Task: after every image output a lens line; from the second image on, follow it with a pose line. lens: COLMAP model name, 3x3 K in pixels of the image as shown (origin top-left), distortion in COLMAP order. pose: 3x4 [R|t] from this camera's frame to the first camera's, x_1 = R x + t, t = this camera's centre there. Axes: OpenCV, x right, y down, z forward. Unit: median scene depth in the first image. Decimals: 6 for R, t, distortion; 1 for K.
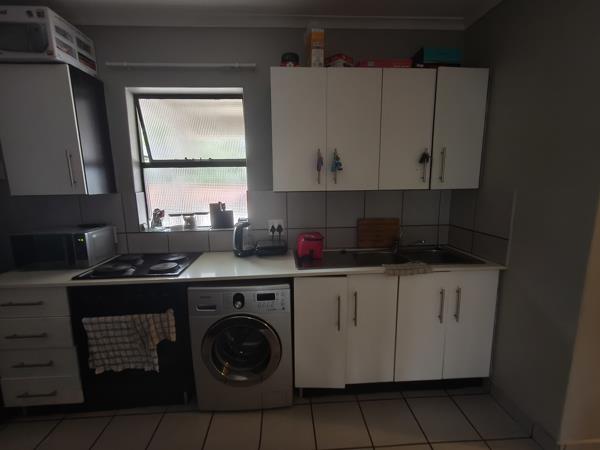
lens RADIAL K [[272.4, 0, 297.9], [0, 272.4, 223.8], [0, 0, 1]] dist [0.010188, 0.000085]
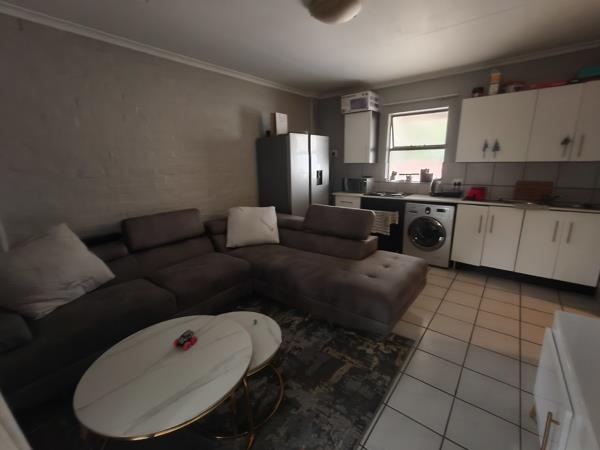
lens RADIAL K [[272.4, 0, 297.9], [0, 272.4, 223.8], [0, 0, 1]] dist [0.010188, 0.000085]
pose [[0.748956, 0.152460, -0.644841, 0.397694], [-0.103238, 0.988135, 0.113719, 0.214053], [0.654528, -0.018599, 0.755809, -1.243109]]
